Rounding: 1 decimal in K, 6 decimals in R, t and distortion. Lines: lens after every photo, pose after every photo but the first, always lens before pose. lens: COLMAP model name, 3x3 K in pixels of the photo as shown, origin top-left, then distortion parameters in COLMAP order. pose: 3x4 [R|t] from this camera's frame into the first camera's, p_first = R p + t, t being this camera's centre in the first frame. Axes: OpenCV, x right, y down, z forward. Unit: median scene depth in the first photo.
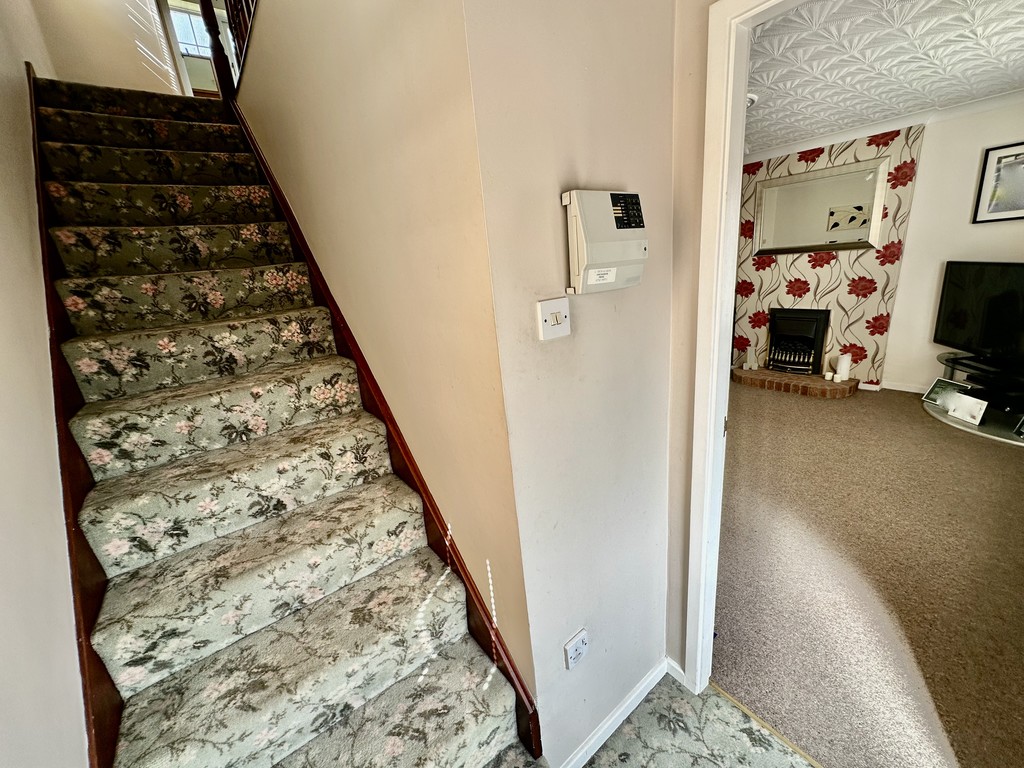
lens RADIAL K [[409.0, 0, 510.2], [0, 409.0, 382.0], [0, 0, 1]] dist [-0.001583, 0.000173]
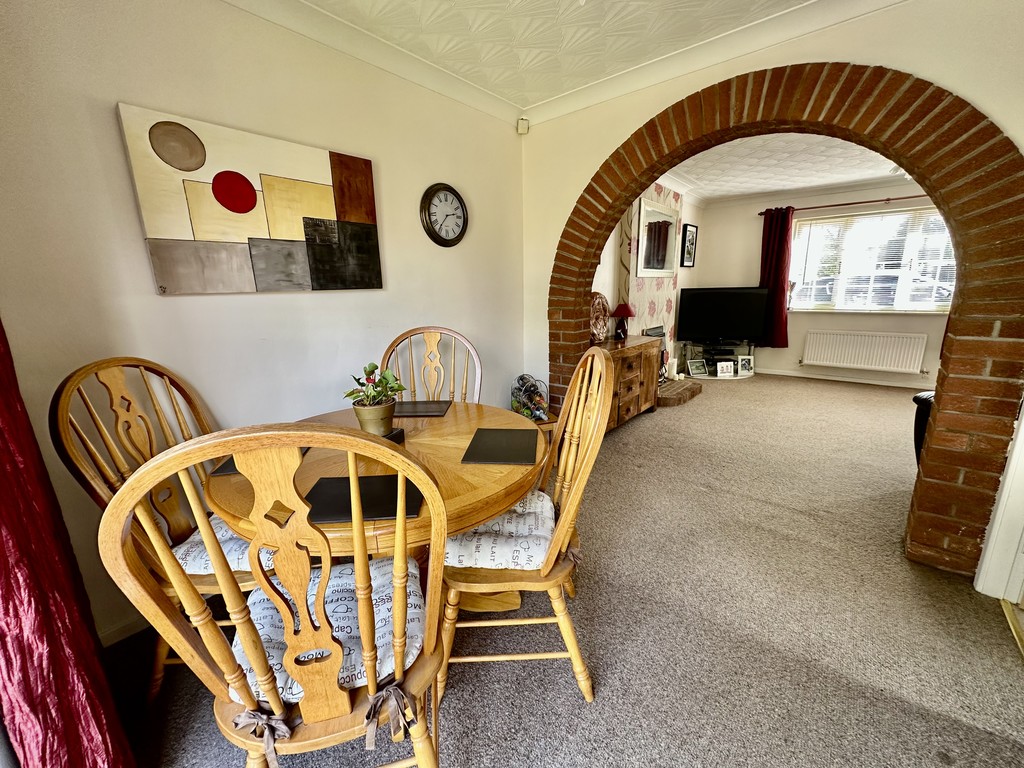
lens RADIAL K [[409.0, 0, 510.2], [0, 409.0, 382.0], [0, 0, 1]] dist [-0.001583, 0.000173]
pose [[-0.209427, -0.119921, 0.970443, -0.321125], [0.315919, 0.930928, 0.183216, -0.398724], [-0.925384, 0.344952, -0.157076, 1.723183]]
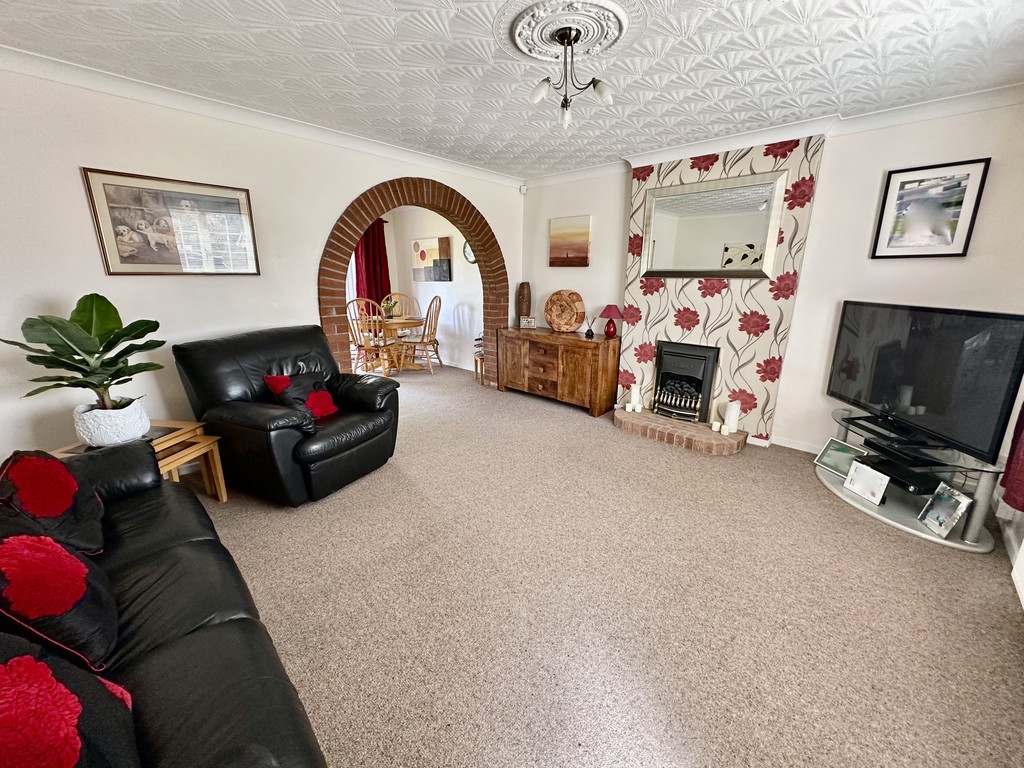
lens RADIAL K [[409.0, 0, 510.2], [0, 409.0, 382.0], [0, 0, 1]] dist [-0.001583, 0.000173]
pose [[0.981413, 0.057937, 0.182954, 0.215737], [-0.050807, 0.997764, -0.043423, -0.048870], [-0.185061, 0.033321, 0.982162, 0.262983]]
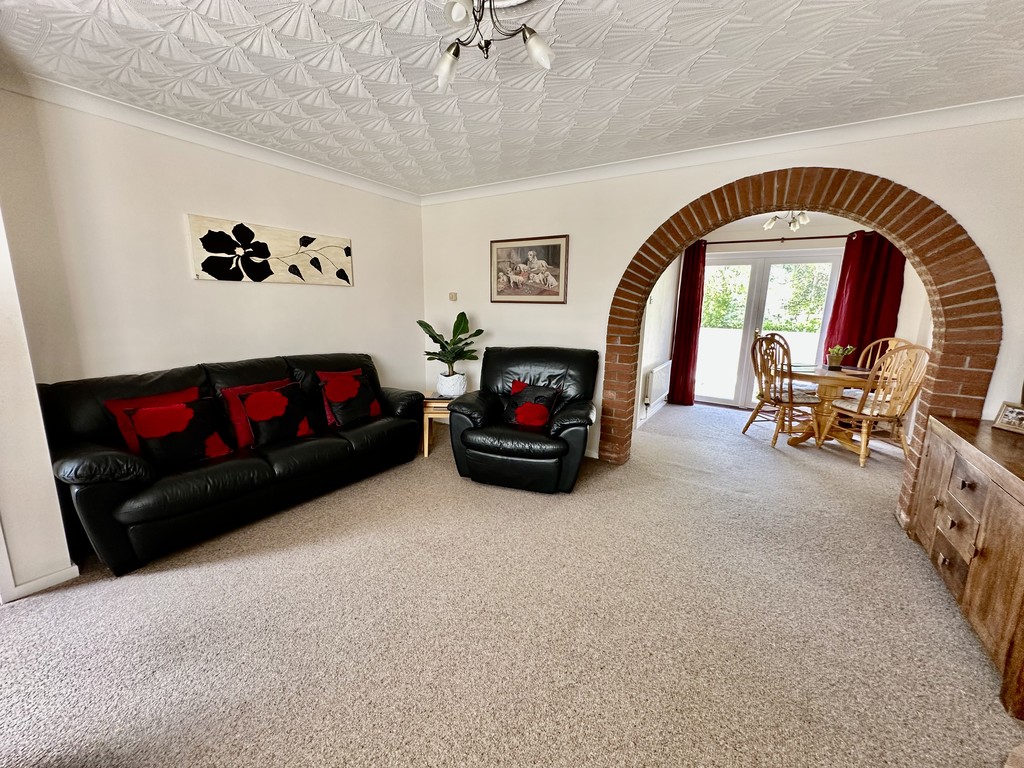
lens RADIAL K [[409.0, 0, 510.2], [0, 409.0, 382.0], [0, 0, 1]] dist [-0.001583, 0.000173]
pose [[0.330617, 0.278247, -0.901816, 0.711235], [-0.317577, 0.932627, 0.171325, -0.205869], [0.888728, 0.229753, 0.396707, 0.644609]]
